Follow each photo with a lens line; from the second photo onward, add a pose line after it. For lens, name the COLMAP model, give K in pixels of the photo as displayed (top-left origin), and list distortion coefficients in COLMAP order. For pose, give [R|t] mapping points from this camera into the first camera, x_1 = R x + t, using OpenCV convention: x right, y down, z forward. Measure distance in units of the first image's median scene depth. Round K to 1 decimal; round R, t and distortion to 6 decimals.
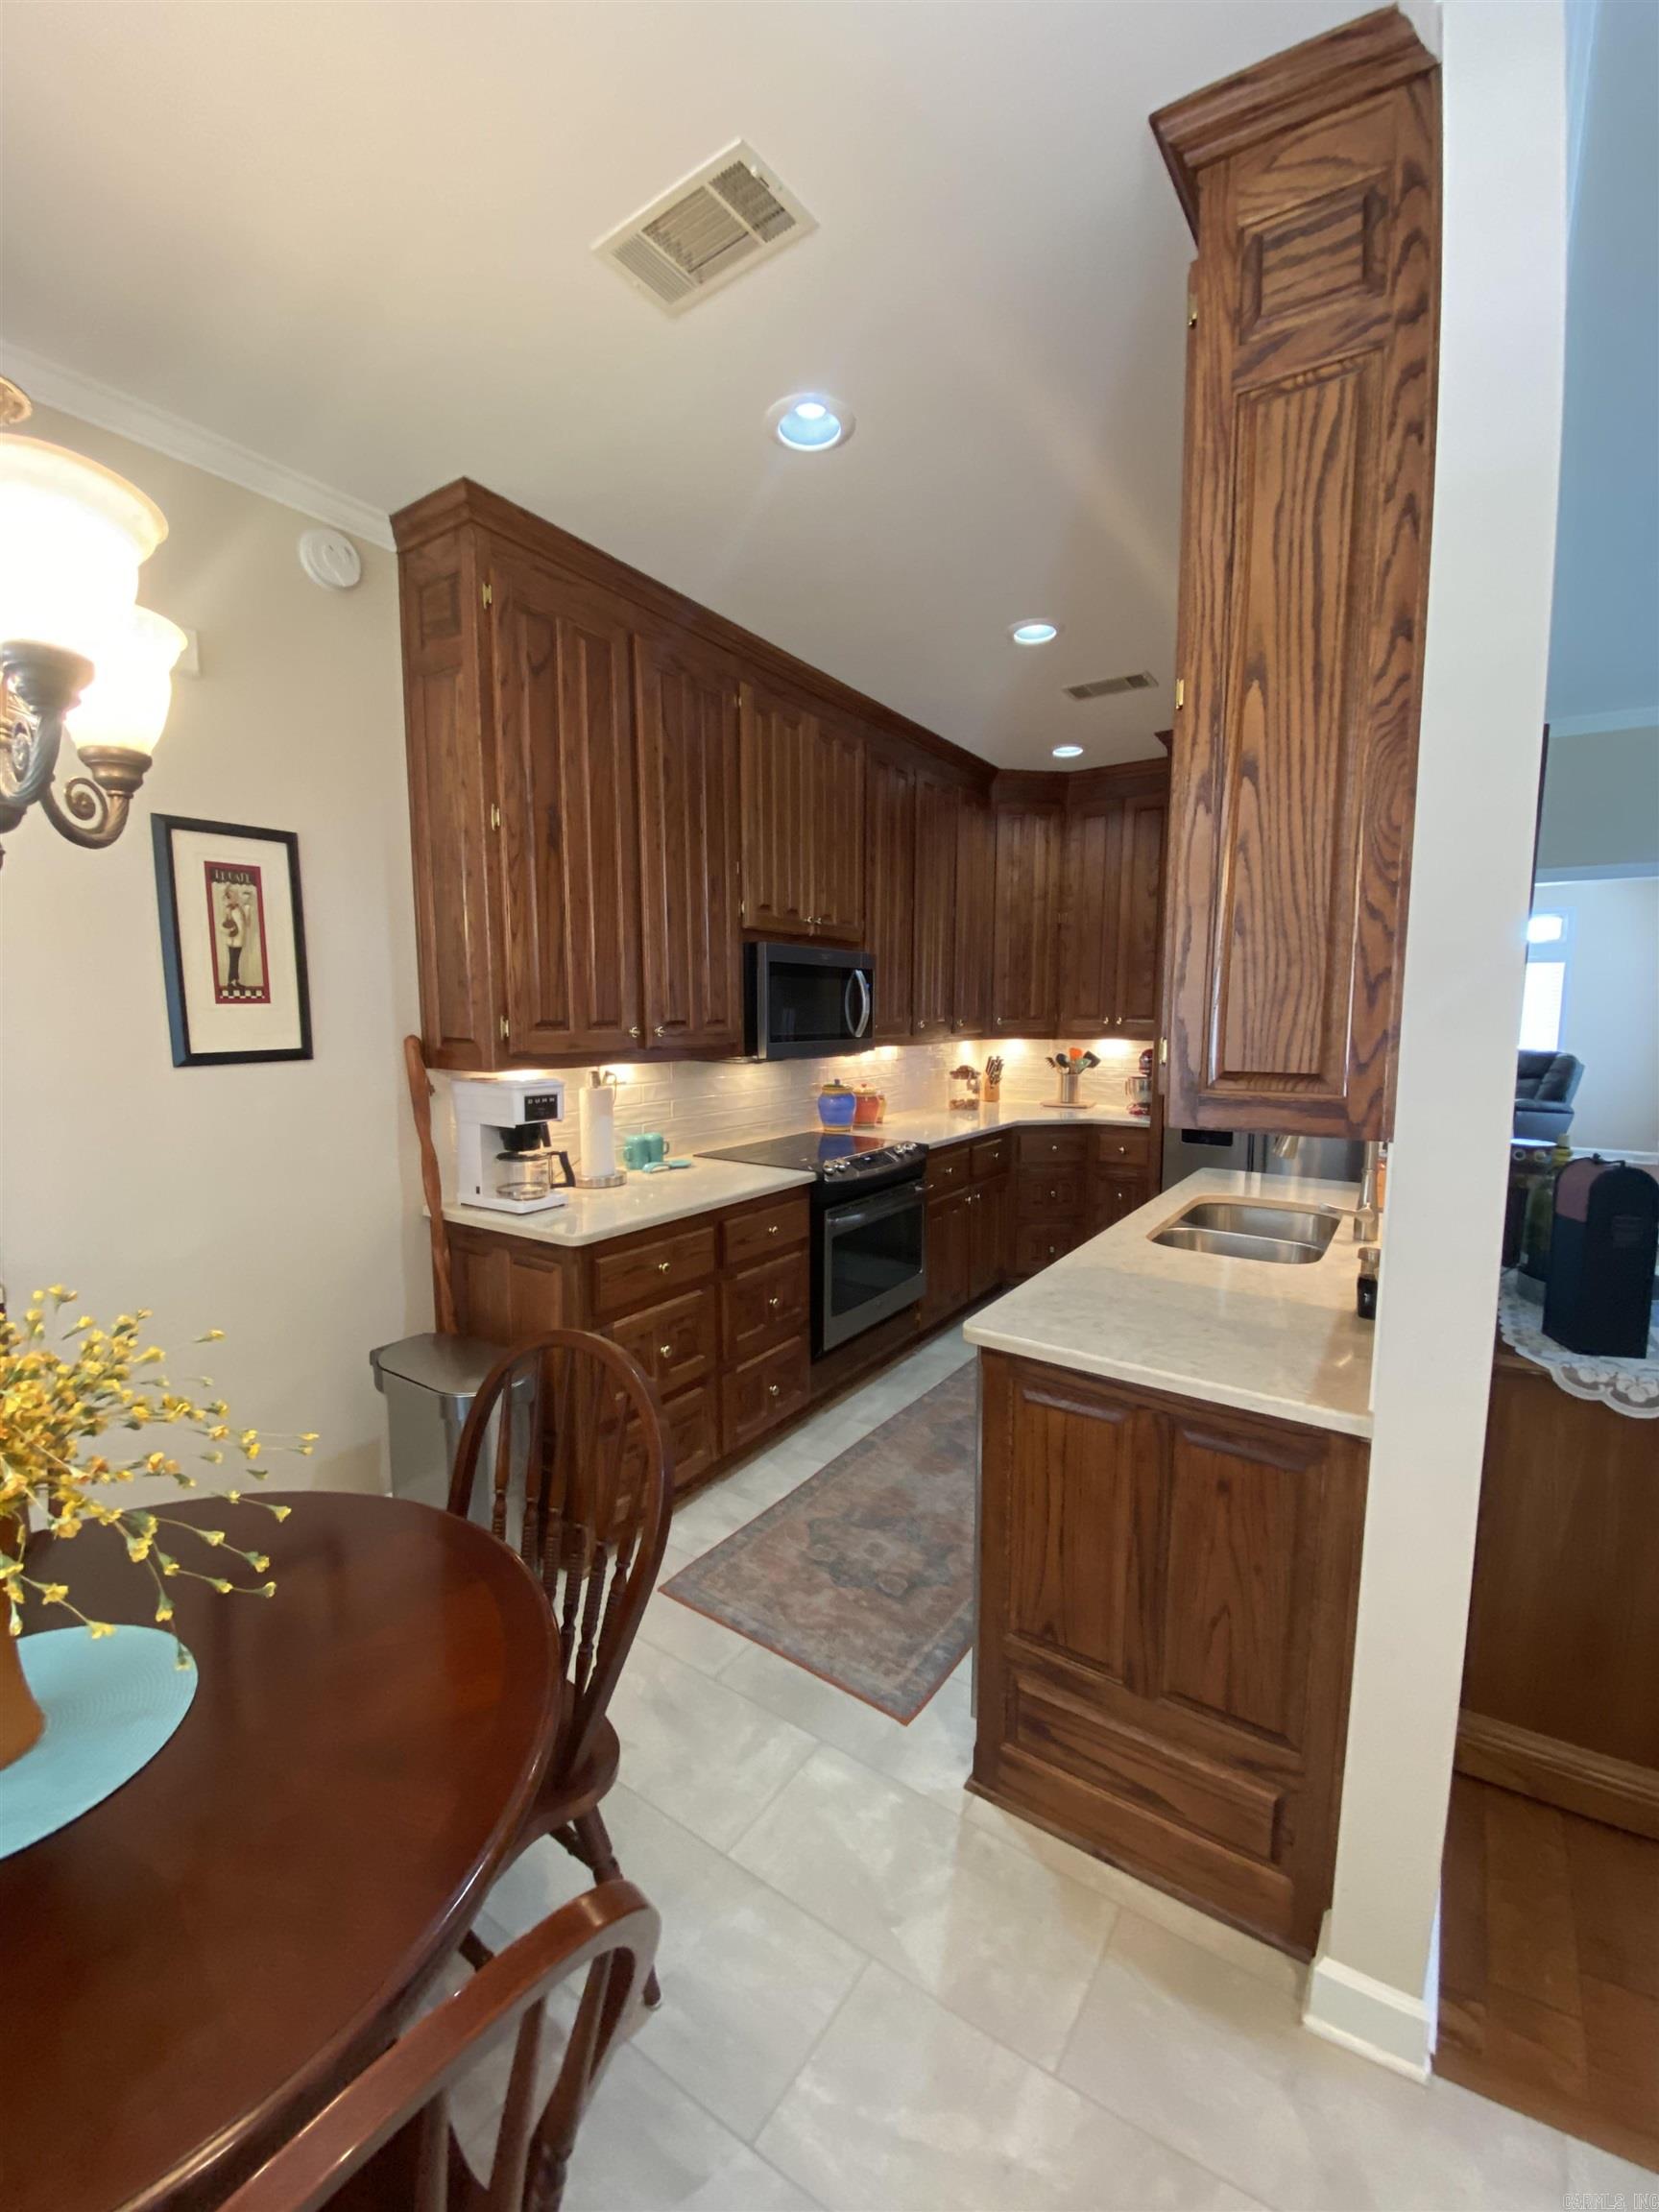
lens RADIAL K [[881.0, 0, 830.6], [0, 881.0, 1116.7], [0, 0, 1]] dist [0.018559, -0.018688]
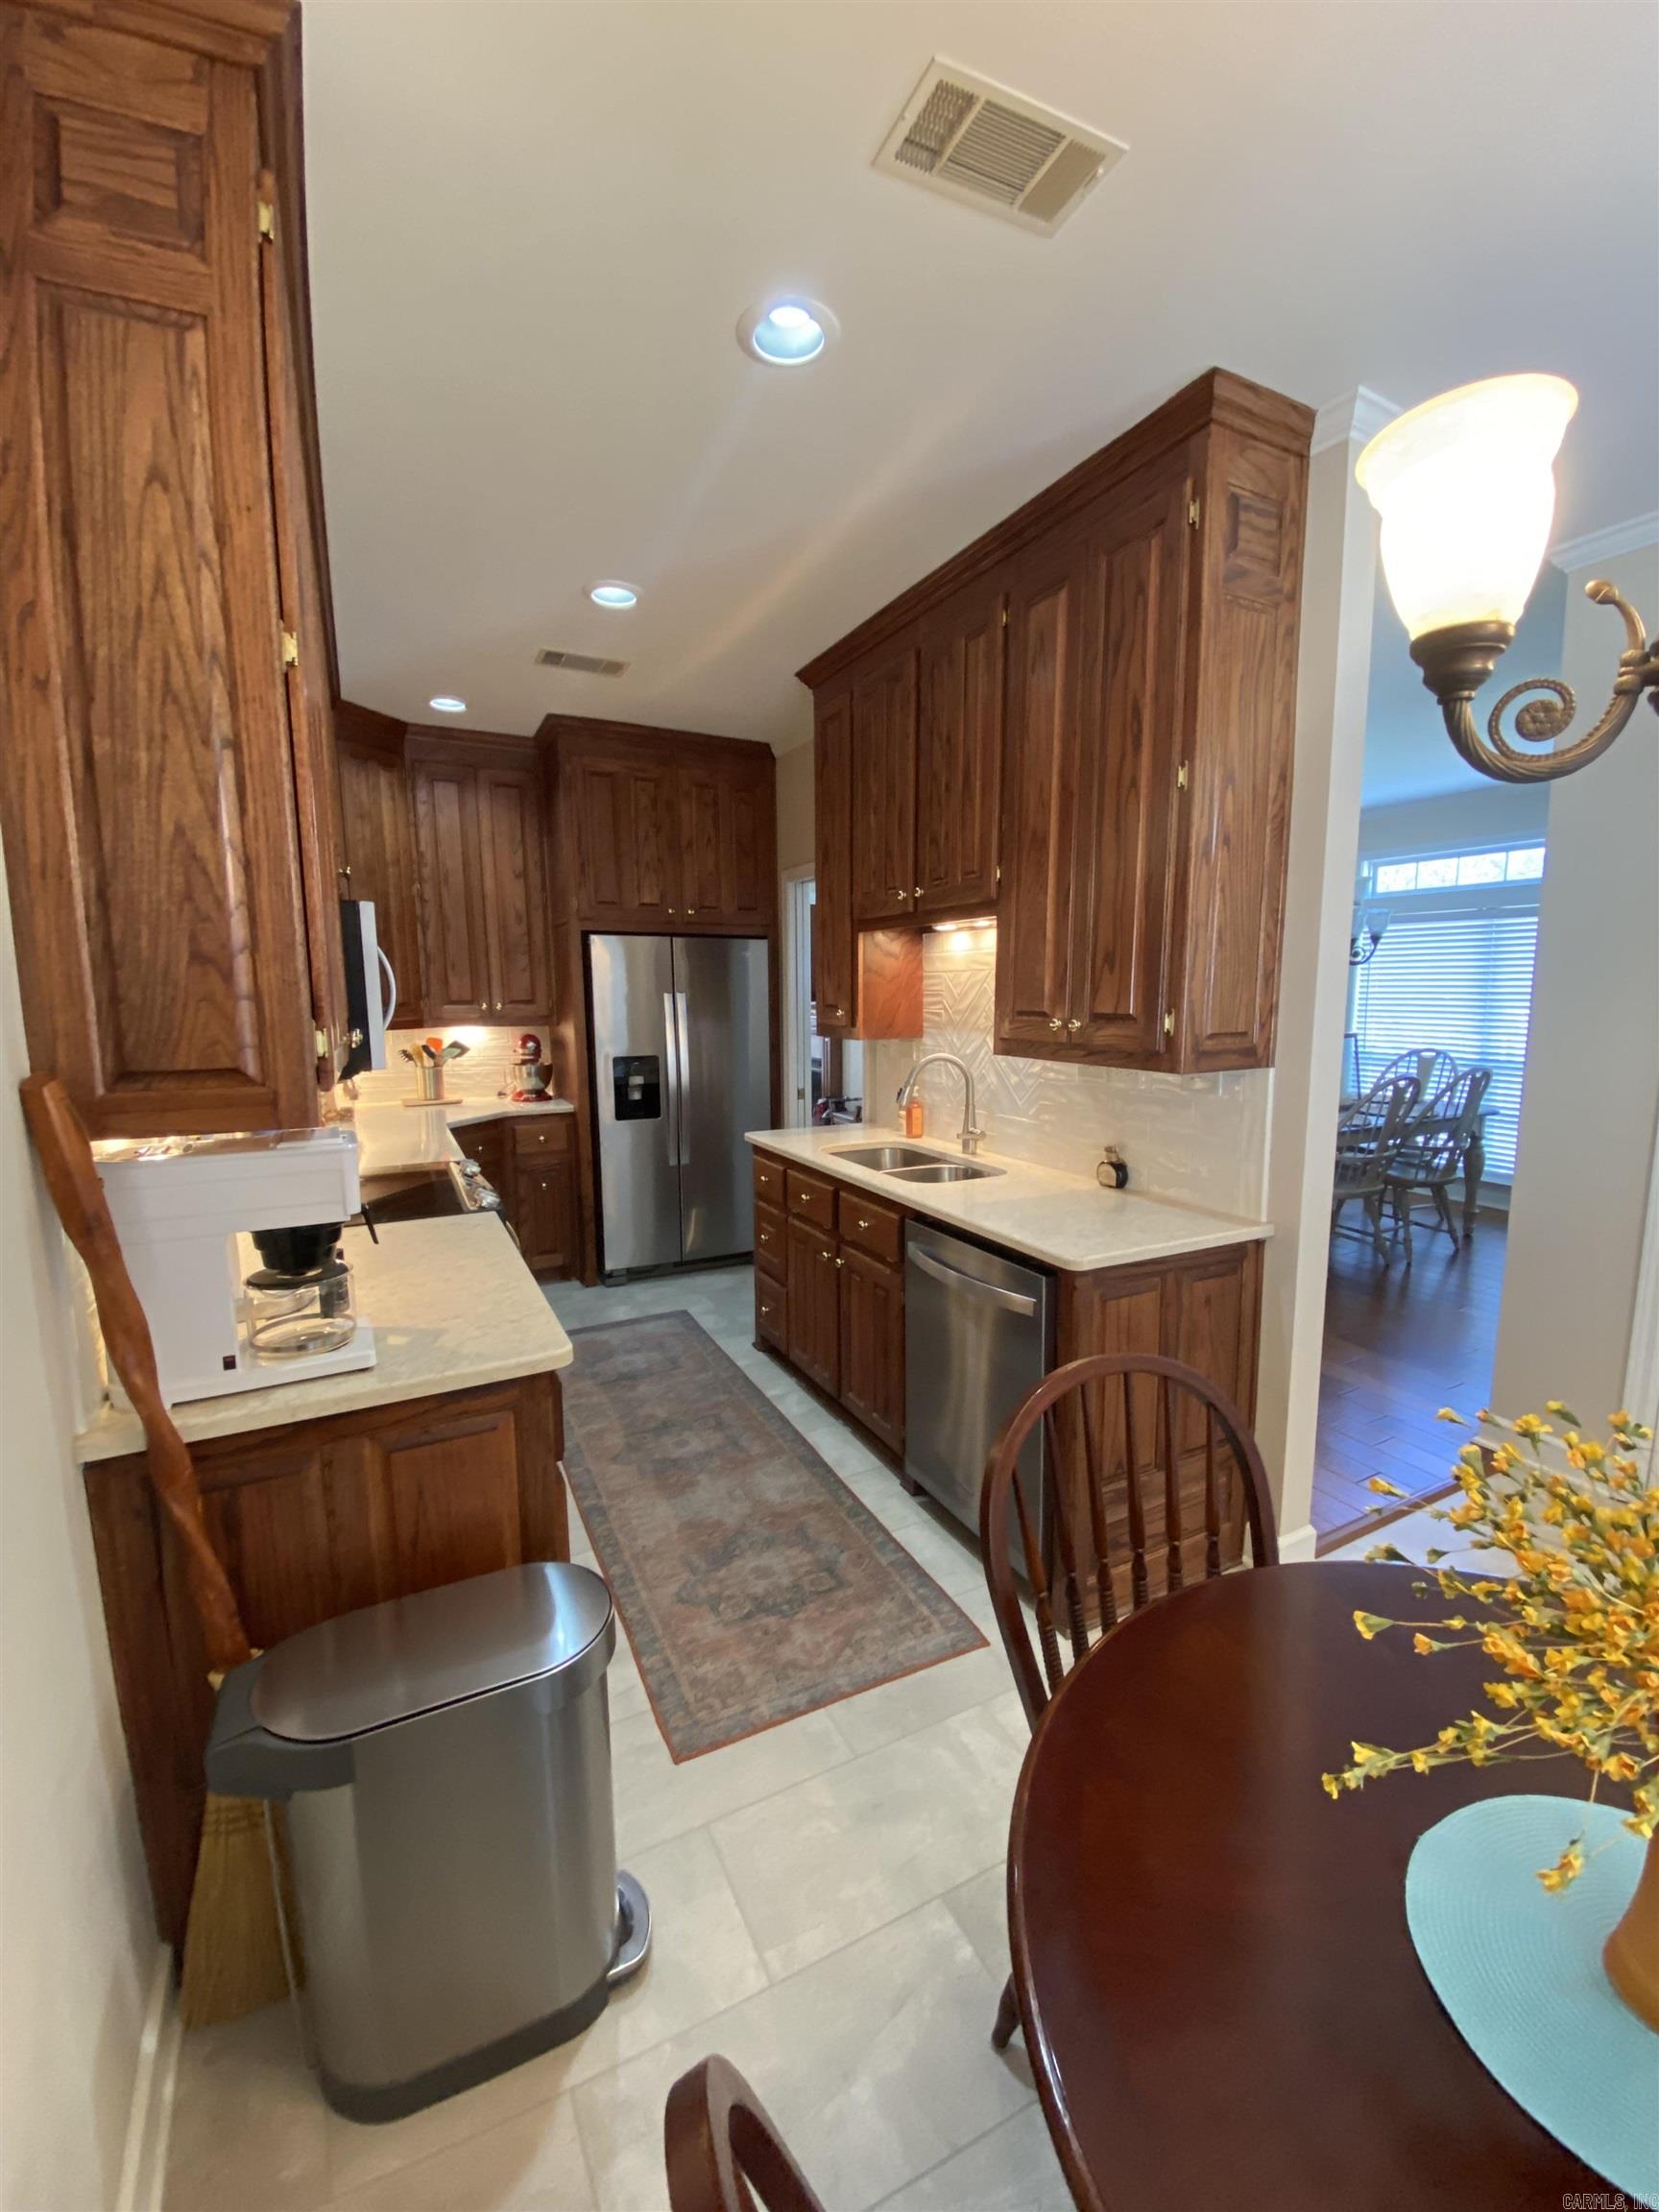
lens RADIAL K [[891.9, 0, 827.1], [0, 891.9, 1115.3], [0, 0, 1]] dist [0.020025, -0.018812]
pose [[0.490347, -0.128891, 0.861944, -0.659755], [0.114310, 0.989971, 0.083007, -0.061495], [-0.863998, 0.057827, 0.500163, 0.426453]]
